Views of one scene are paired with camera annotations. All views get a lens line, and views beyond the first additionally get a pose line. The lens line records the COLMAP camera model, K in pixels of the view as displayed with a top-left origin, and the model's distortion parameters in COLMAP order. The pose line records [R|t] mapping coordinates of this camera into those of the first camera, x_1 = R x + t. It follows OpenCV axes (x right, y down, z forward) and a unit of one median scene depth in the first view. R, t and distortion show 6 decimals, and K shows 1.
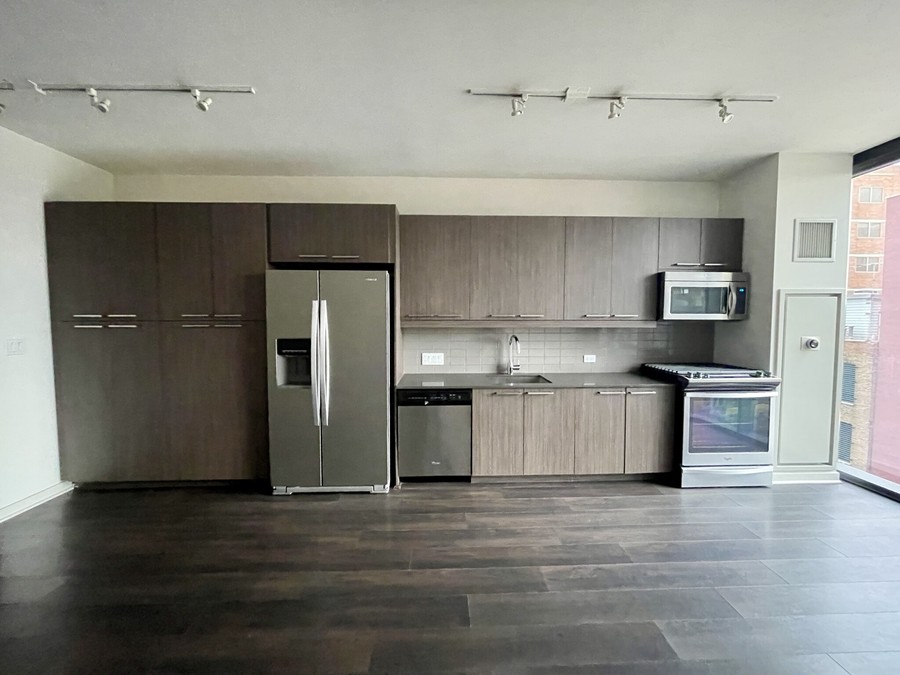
lens RADIAL K [[365.5, 0, 450.0], [0, 365.5, 337.5], [0, 0, 1]] dist [0.000197, 0.000031]
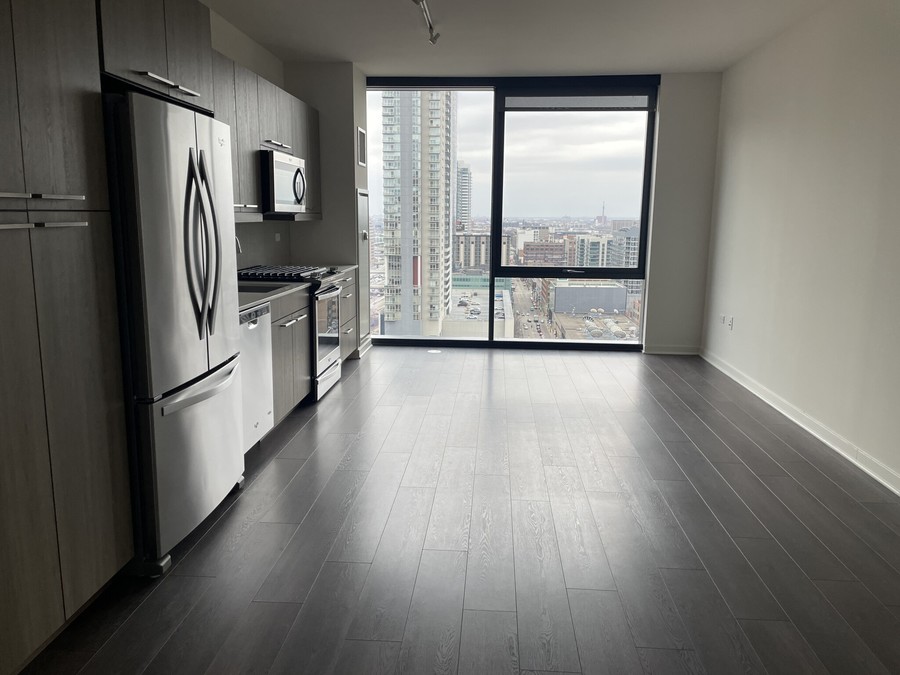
lens RADIAL K [[684.4, 0, 450.0], [0, 684.4, 337.5], [0, 0, 1]] dist [0.075589, -0.134336]
pose [[0.107425, -0.174266, 0.978821, -0.961542], [0.040088, 0.984477, 0.170873, -0.020451], [-0.993405, 0.020883, 0.112744, 0.478210]]
